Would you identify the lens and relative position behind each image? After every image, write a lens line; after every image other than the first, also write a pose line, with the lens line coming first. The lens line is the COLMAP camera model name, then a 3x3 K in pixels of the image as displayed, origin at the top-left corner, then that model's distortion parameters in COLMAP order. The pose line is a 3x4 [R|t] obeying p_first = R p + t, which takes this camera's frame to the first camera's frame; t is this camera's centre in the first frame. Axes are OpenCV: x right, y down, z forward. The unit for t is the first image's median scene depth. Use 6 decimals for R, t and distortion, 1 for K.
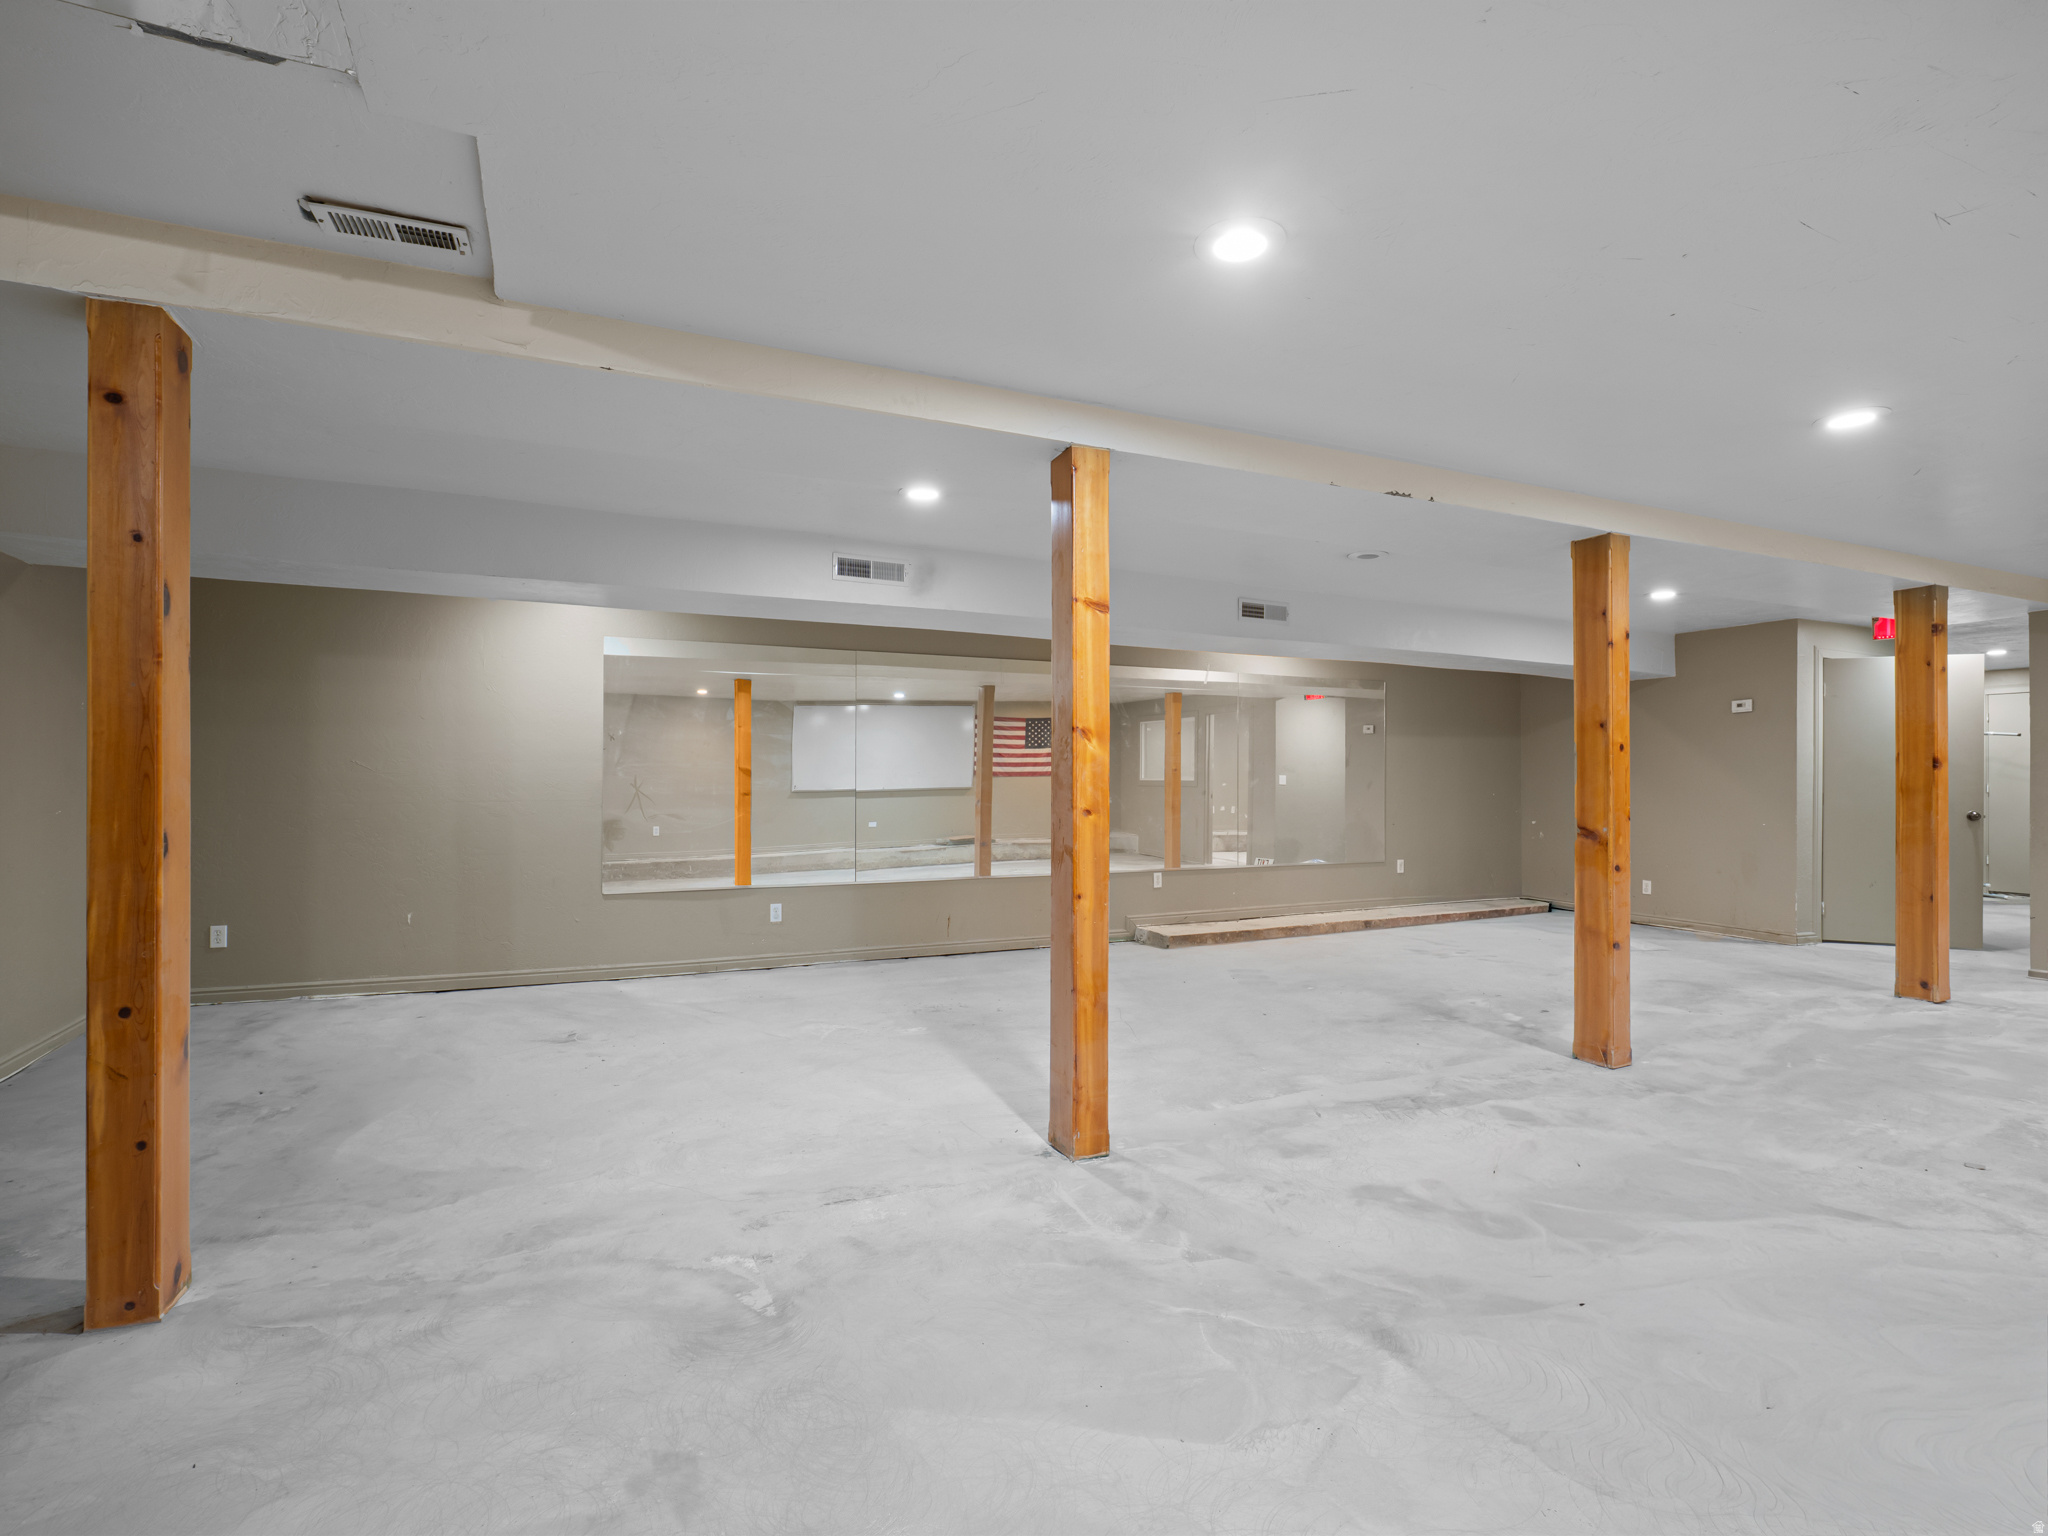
lens RADIAL K [[981.8, 0, 1023.9], [0, 981.8, 771.7], [0, 0, 1]] dist [-0.005882, -0.000192]
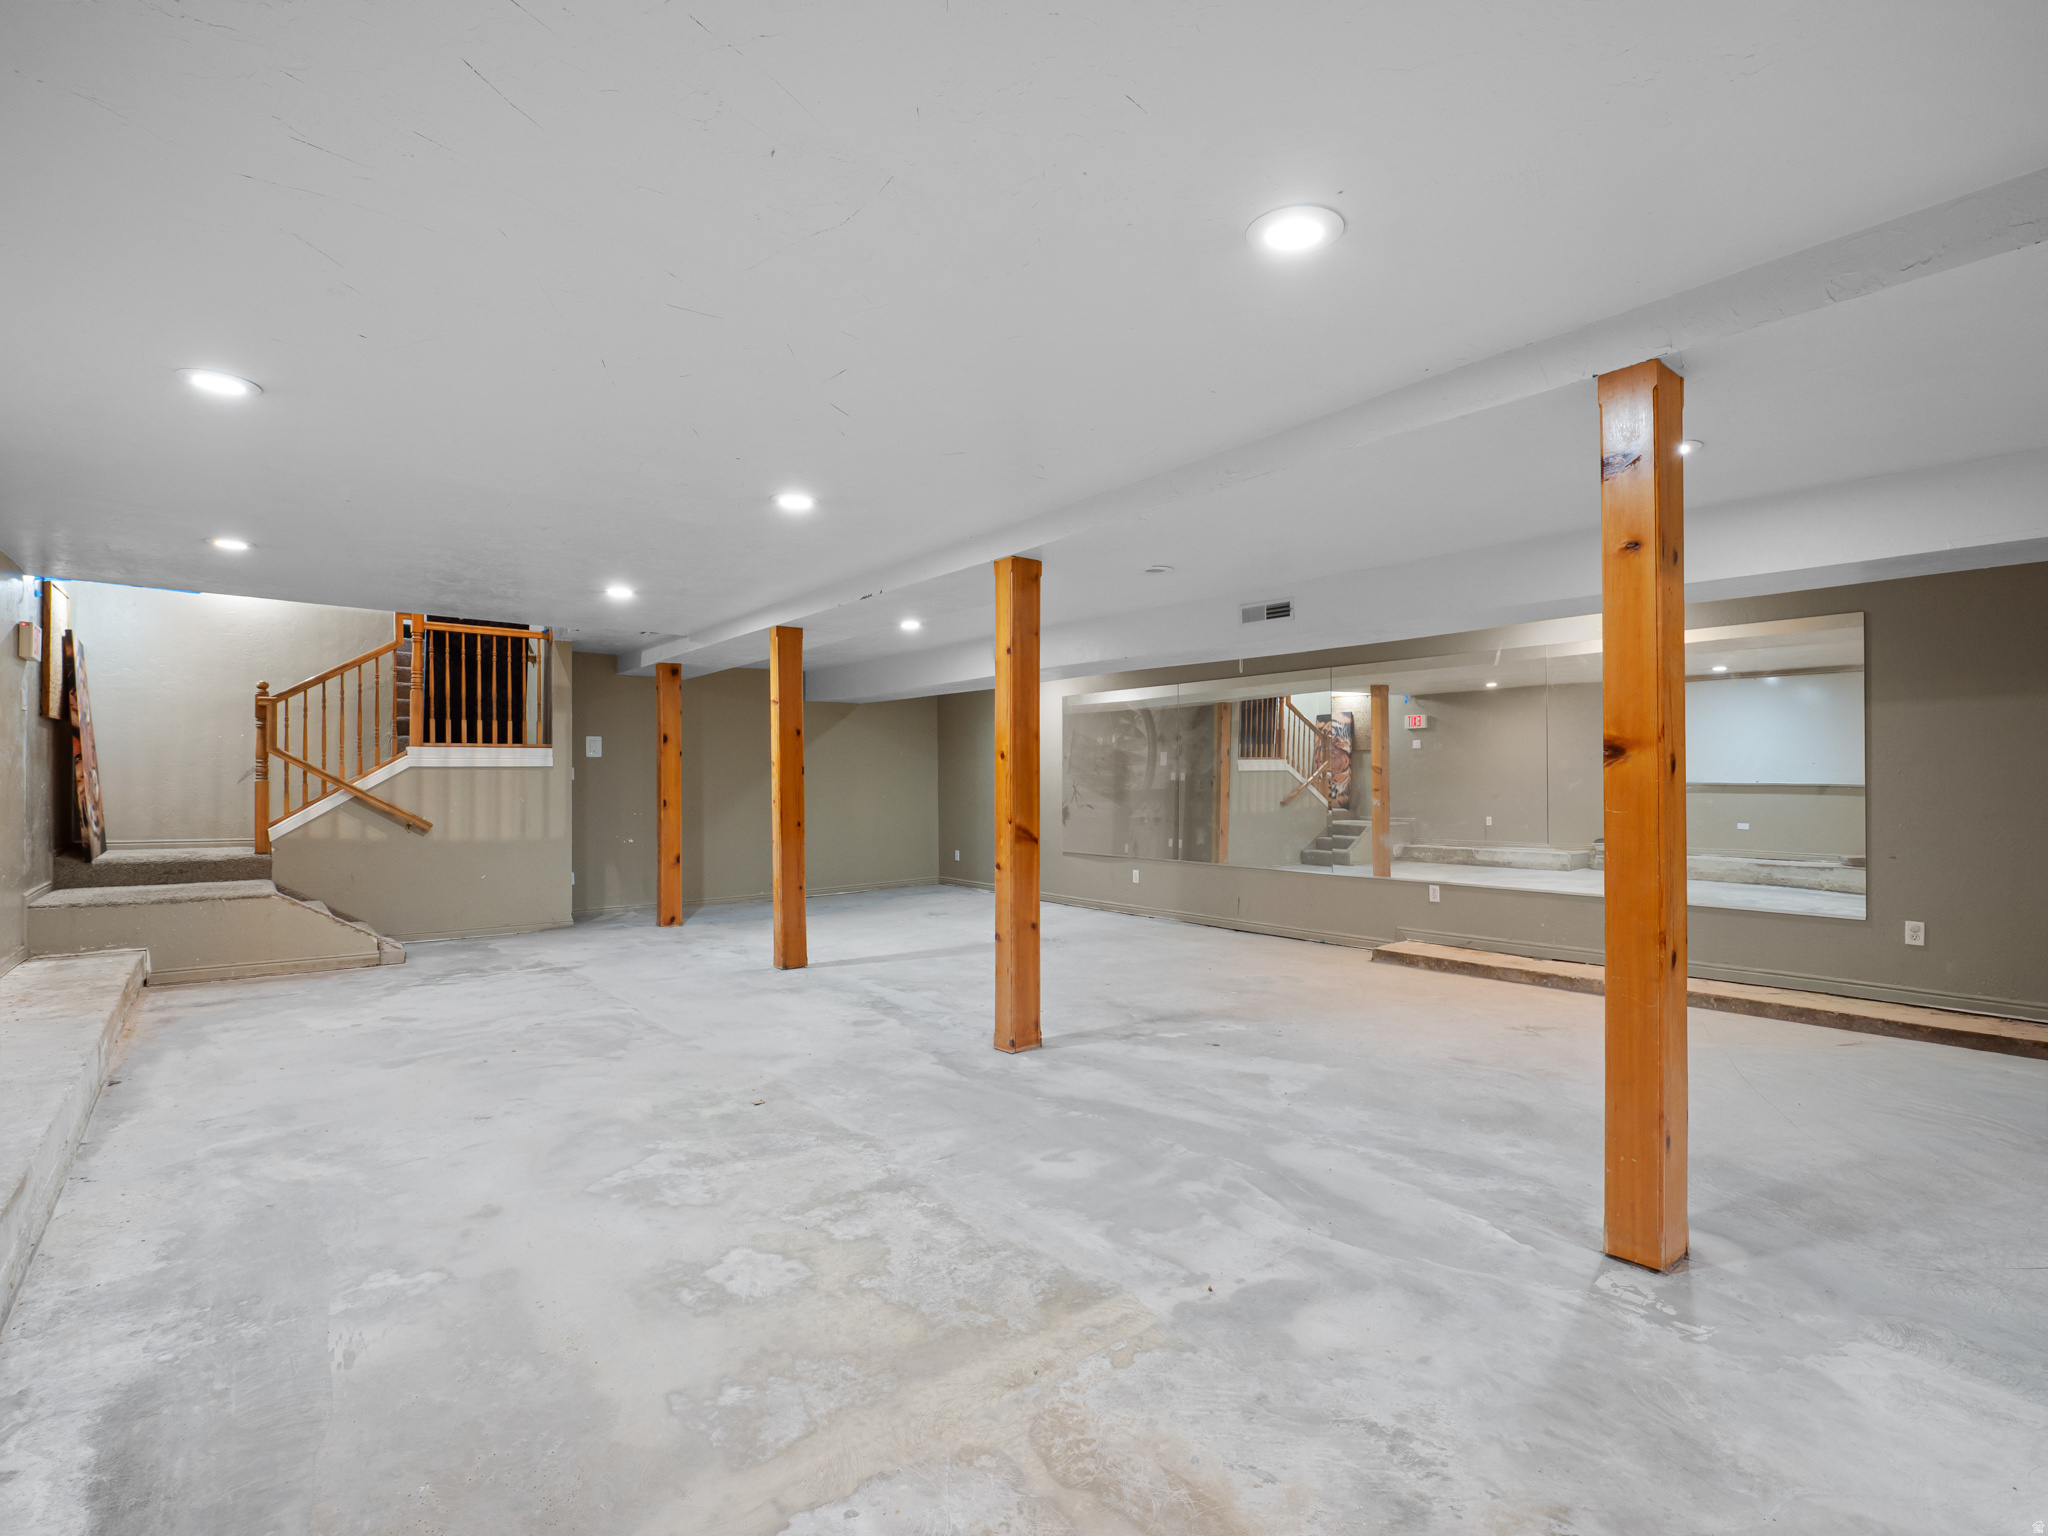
lens RADIAL K [[981.8, 0, 1028.9], [0, 981.8, 778.6], [0, 0, 1]] dist [-0.005882, -0.000192]
pose [[0.231990, -0.008313, -0.972683, 2.342173], [0.014747, 0.999879, -0.005028, 0.009175], [0.972606, -0.013178, 0.232085, 1.090619]]
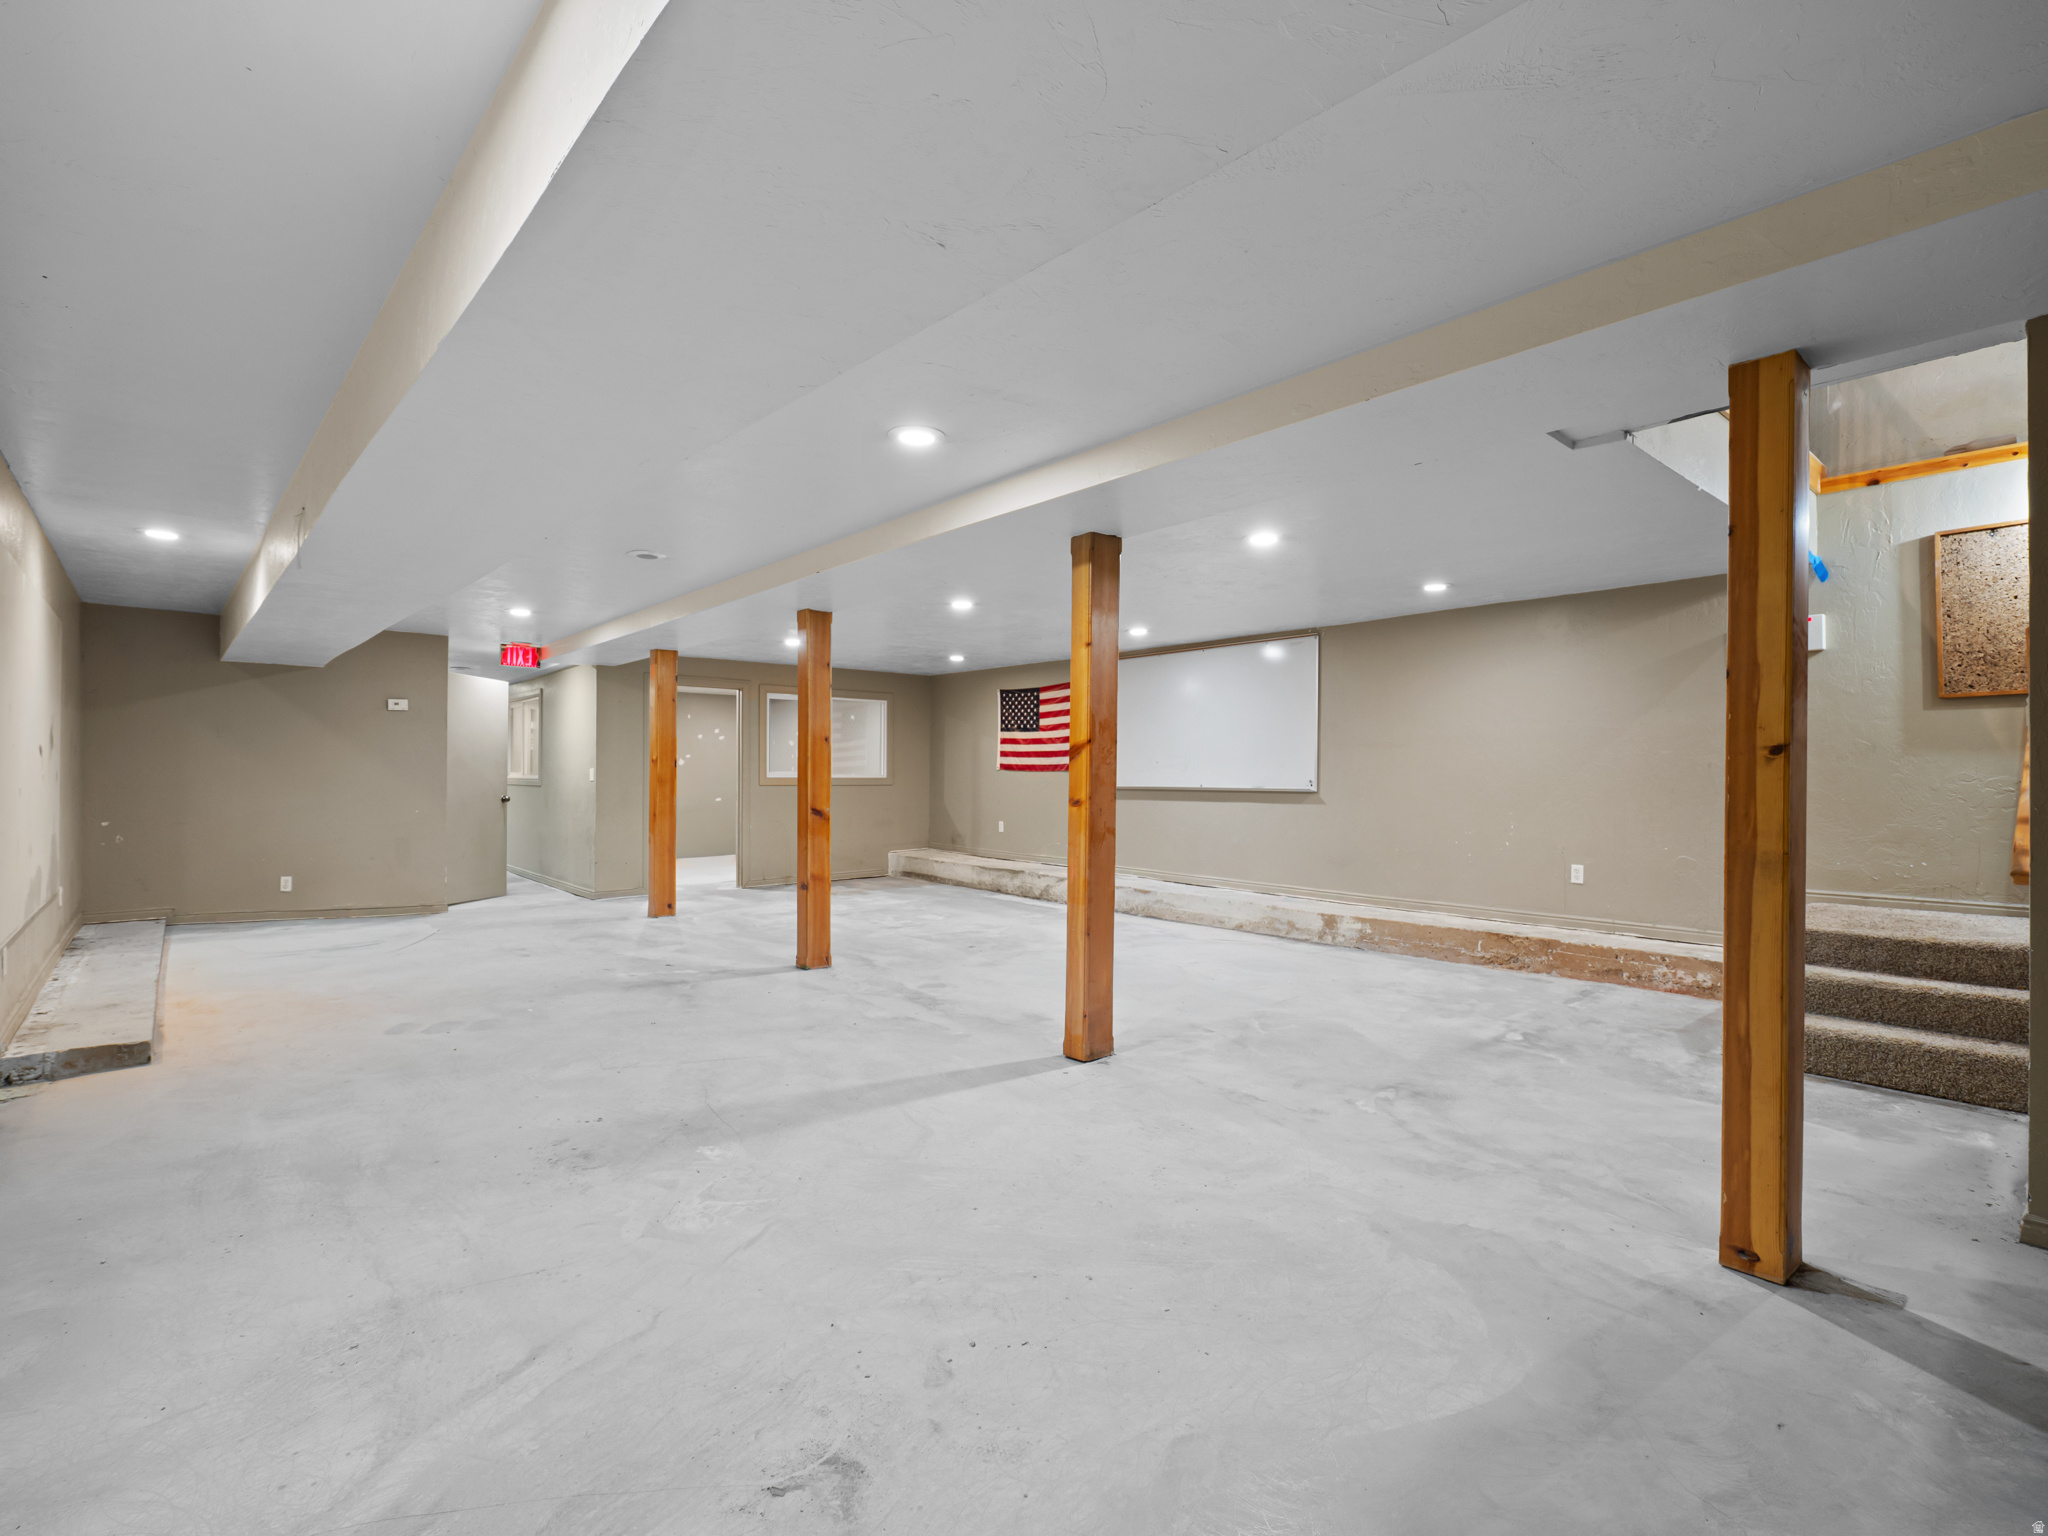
lens RADIAL K [[981.8, 0, 1018.1], [0, 981.8, 776.9], [0, 0, 1]] dist [-0.005882, -0.000192]
pose [[-0.285515, -0.002127, 0.958372, -1.303395], [-0.017776, 0.999837, -0.003077, 0.012405], [-0.958209, -0.017915, -0.285506, 1.611053]]
